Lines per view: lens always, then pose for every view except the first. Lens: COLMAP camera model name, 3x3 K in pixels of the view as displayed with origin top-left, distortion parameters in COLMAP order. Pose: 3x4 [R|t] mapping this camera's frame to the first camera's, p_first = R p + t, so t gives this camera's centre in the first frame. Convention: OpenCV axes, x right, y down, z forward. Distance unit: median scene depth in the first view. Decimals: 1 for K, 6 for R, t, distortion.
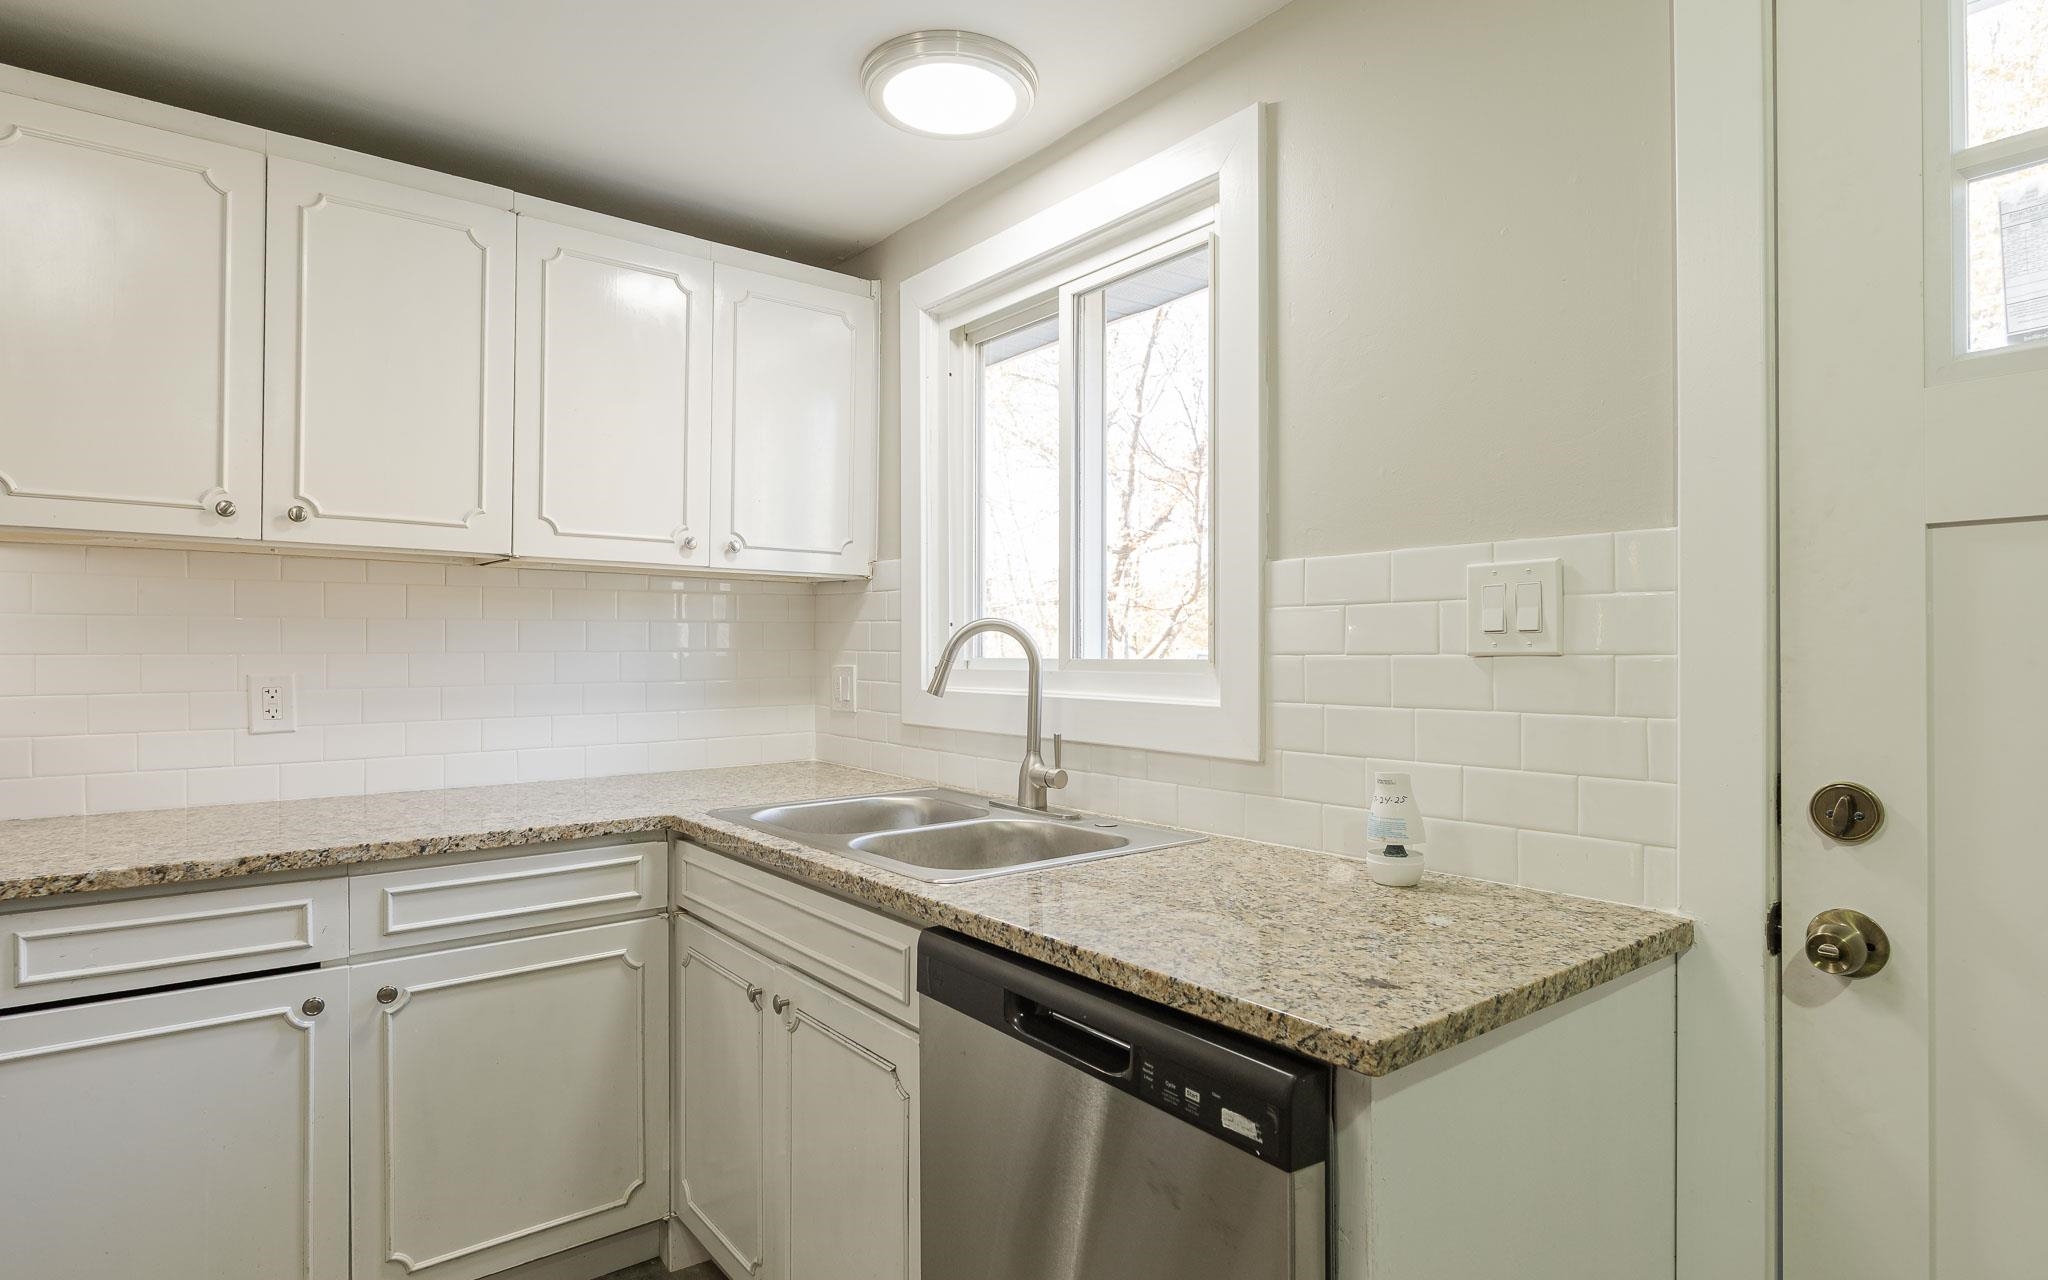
lens RADIAL K [[1087.6, 0, 1024.0], [0, 1087.6, 640.0], [0, 0, 1]] dist [0.001933, 0.000096]
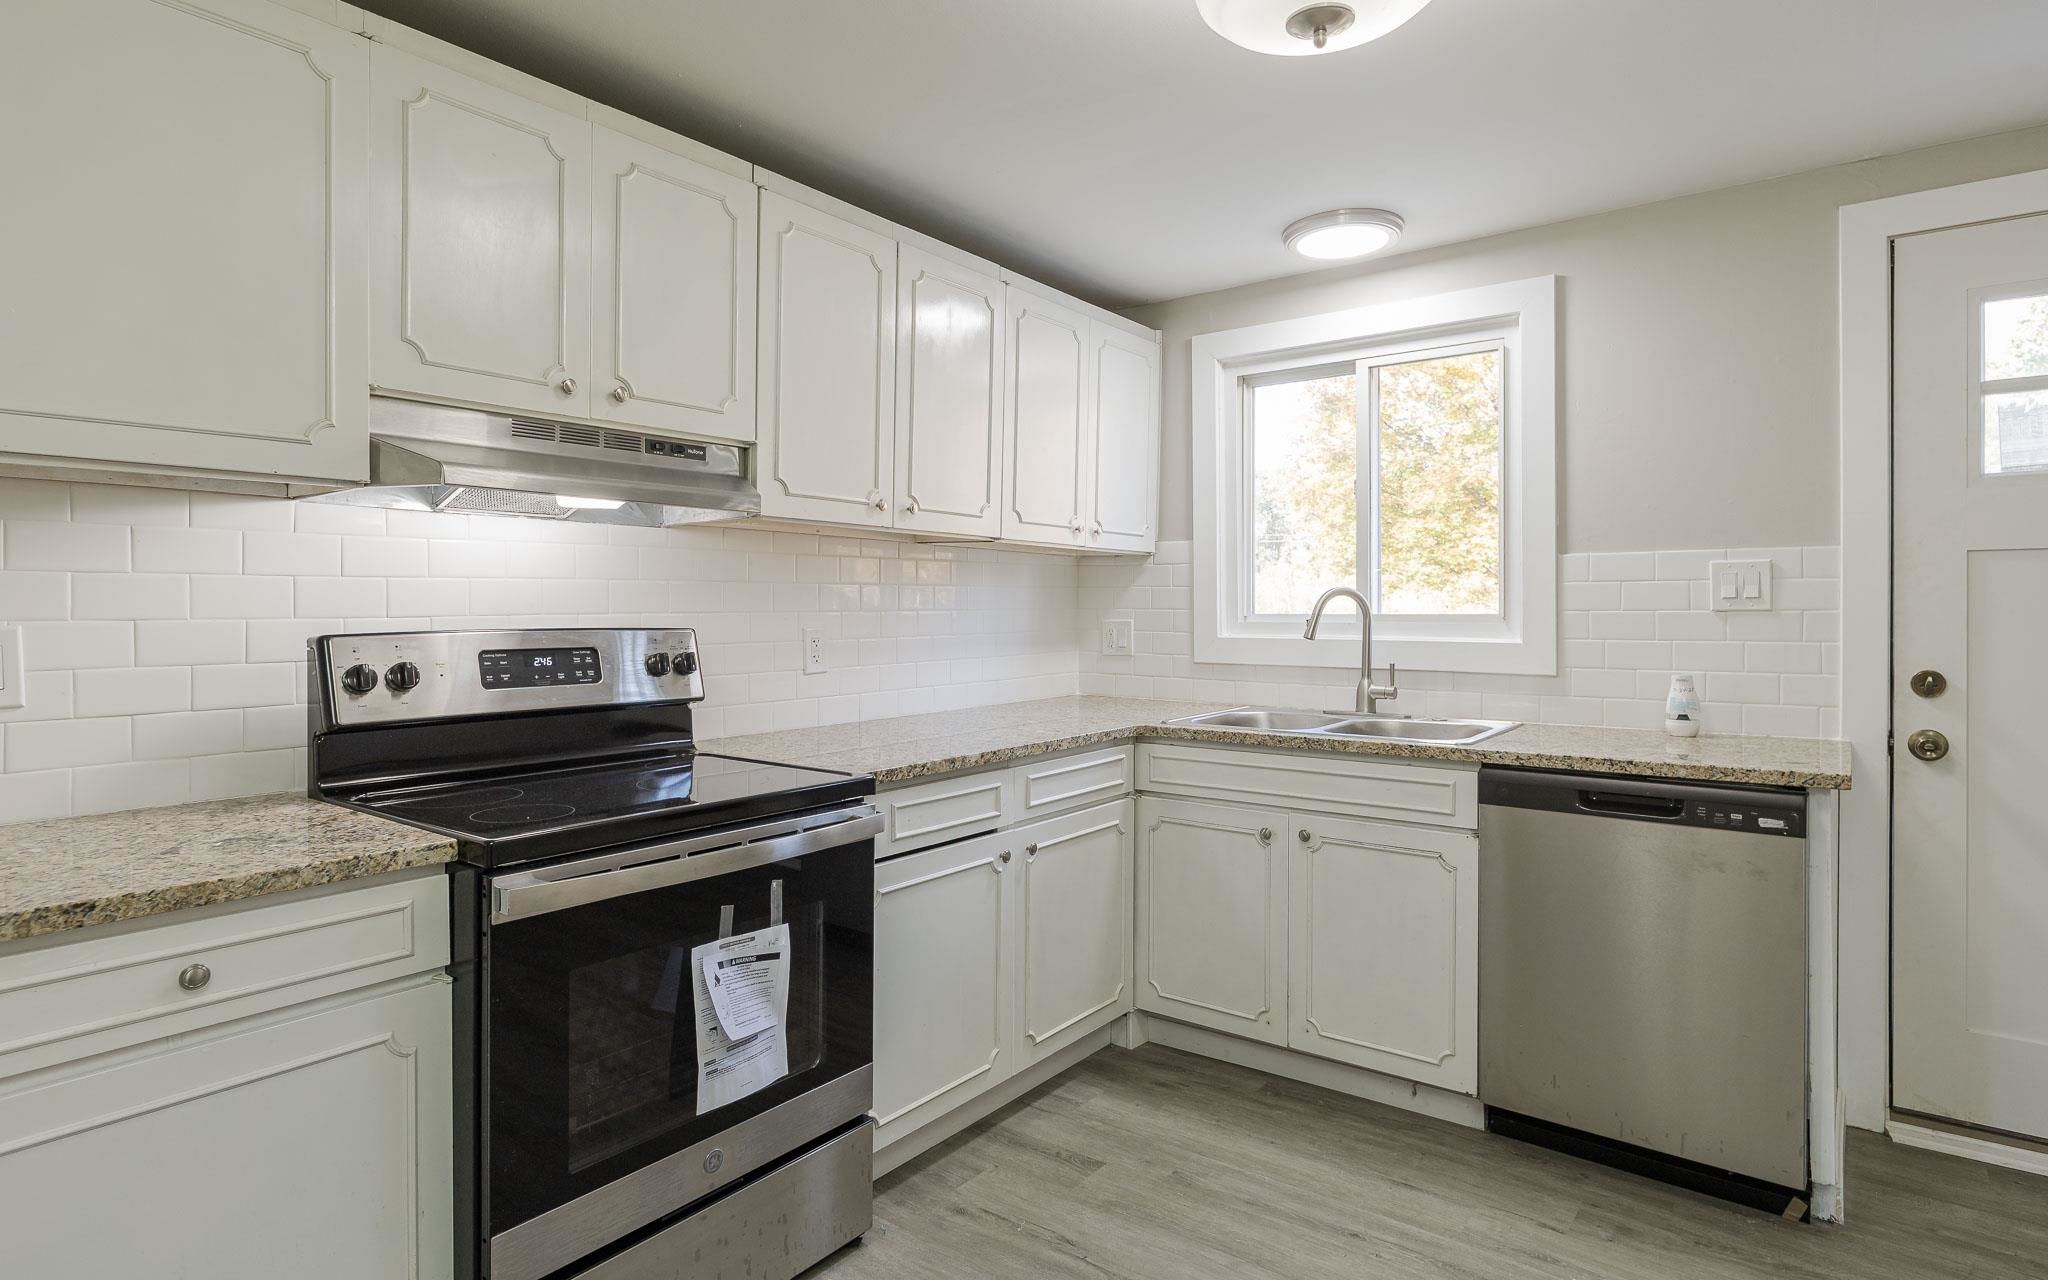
lens RADIAL K [[1072.7, 0, 1076.7], [0, 1072.7, 617.7], [0, 0, 1]] dist [0.004649, -0.000906]
pose [[0.963179, -0.003351, 0.268839, -0.893820], [-0.001518, 0.999839, 0.017900, -0.004457], [-0.268855, -0.017649, 0.963019, -0.365343]]
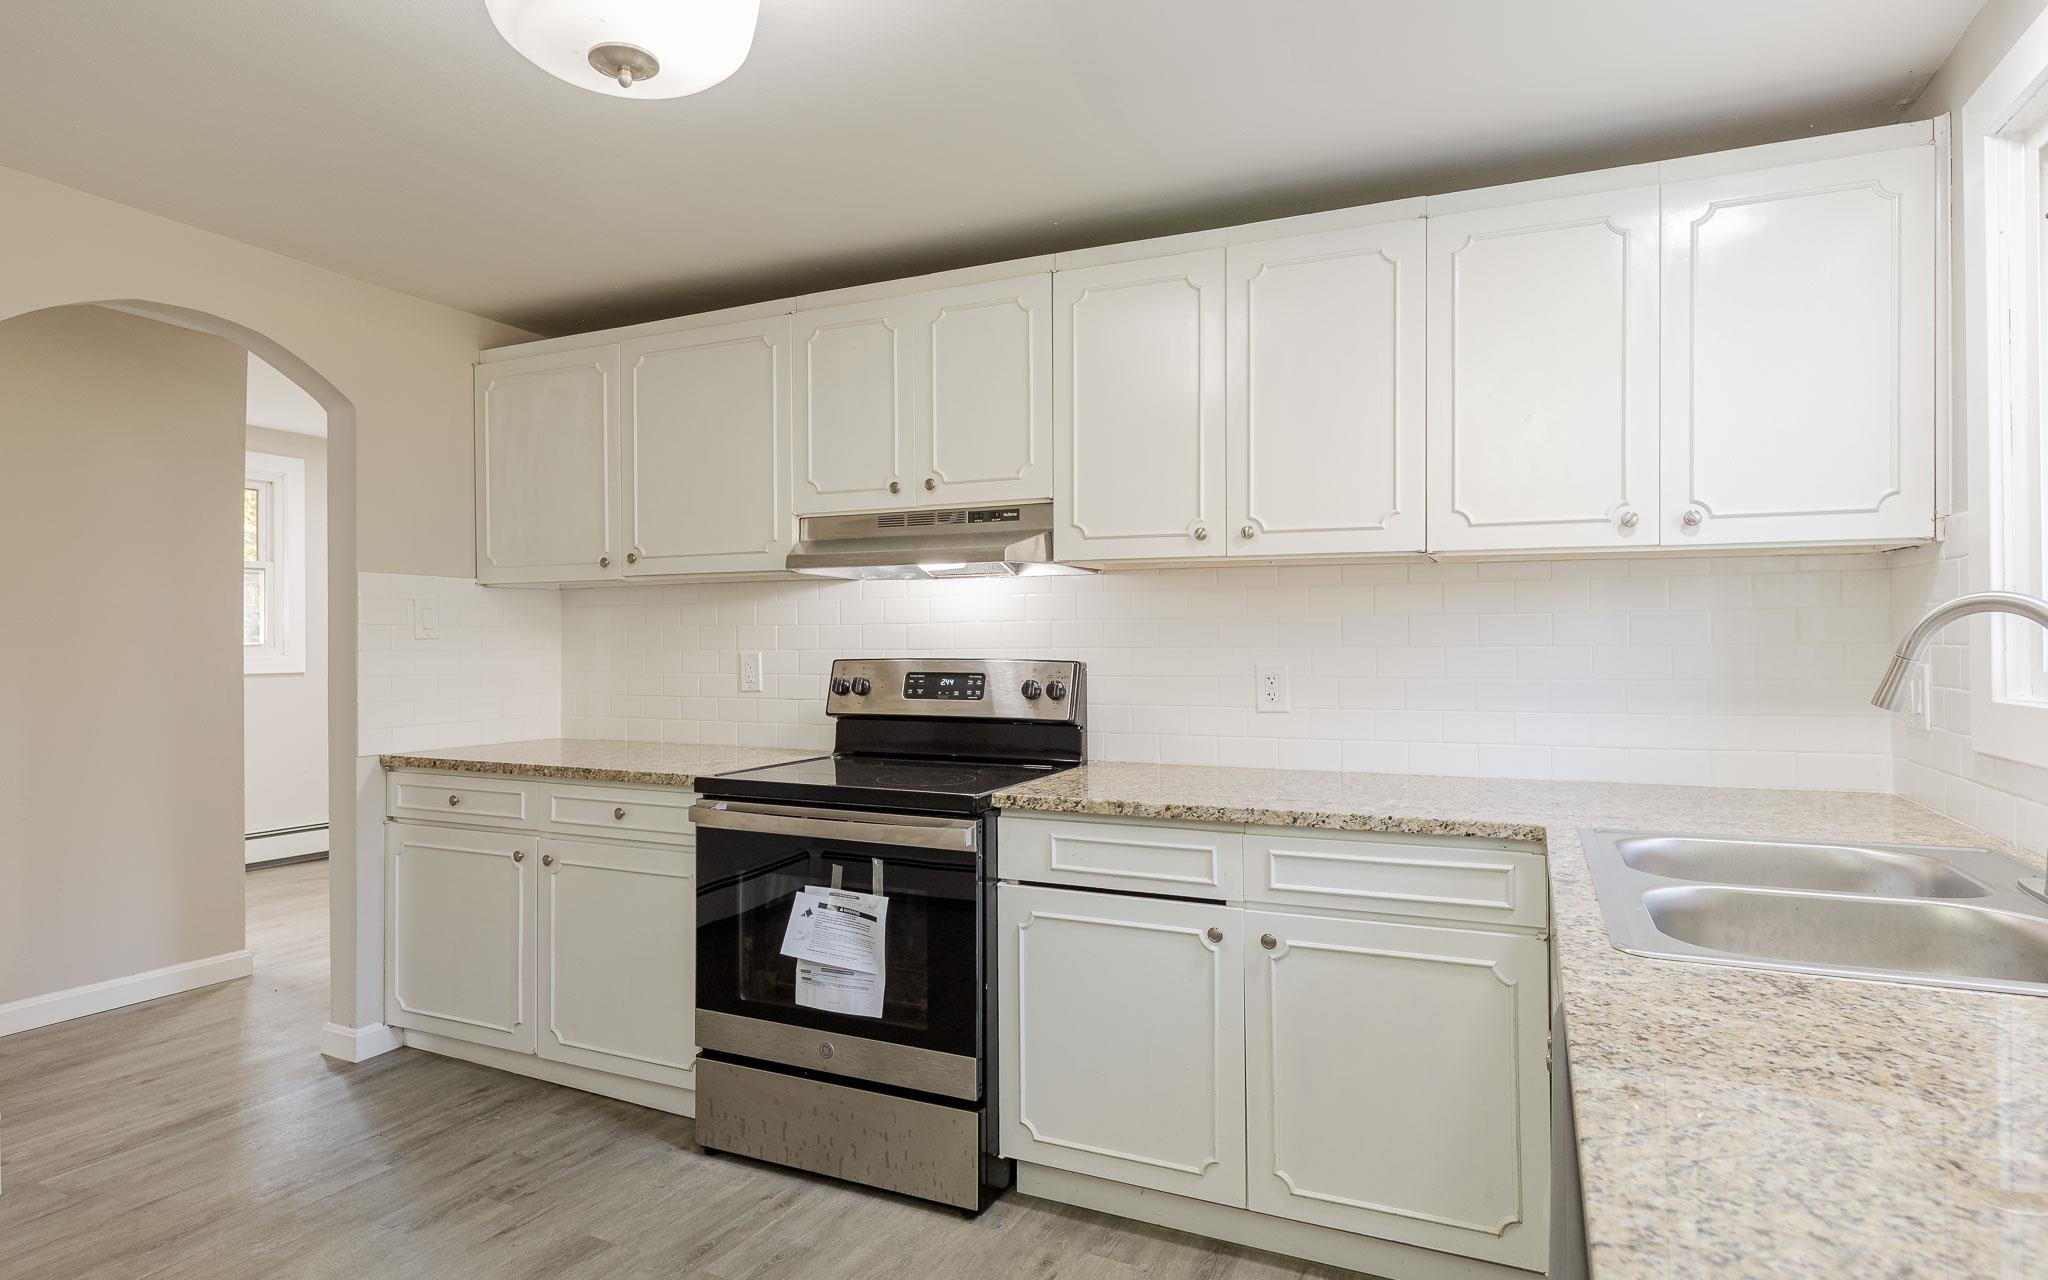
lens RADIAL K [[1087.2, 0, 1024.0], [0, 1087.2, 632.2], [0, 0, 1]] dist [0.000010, 0.000623]
pose [[0.462457, -0.013241, -0.886543, 0.316550], [0.007671, 0.999911, -0.010932, 0.008033], [0.886609, -0.001744, 0.462517, 0.232384]]
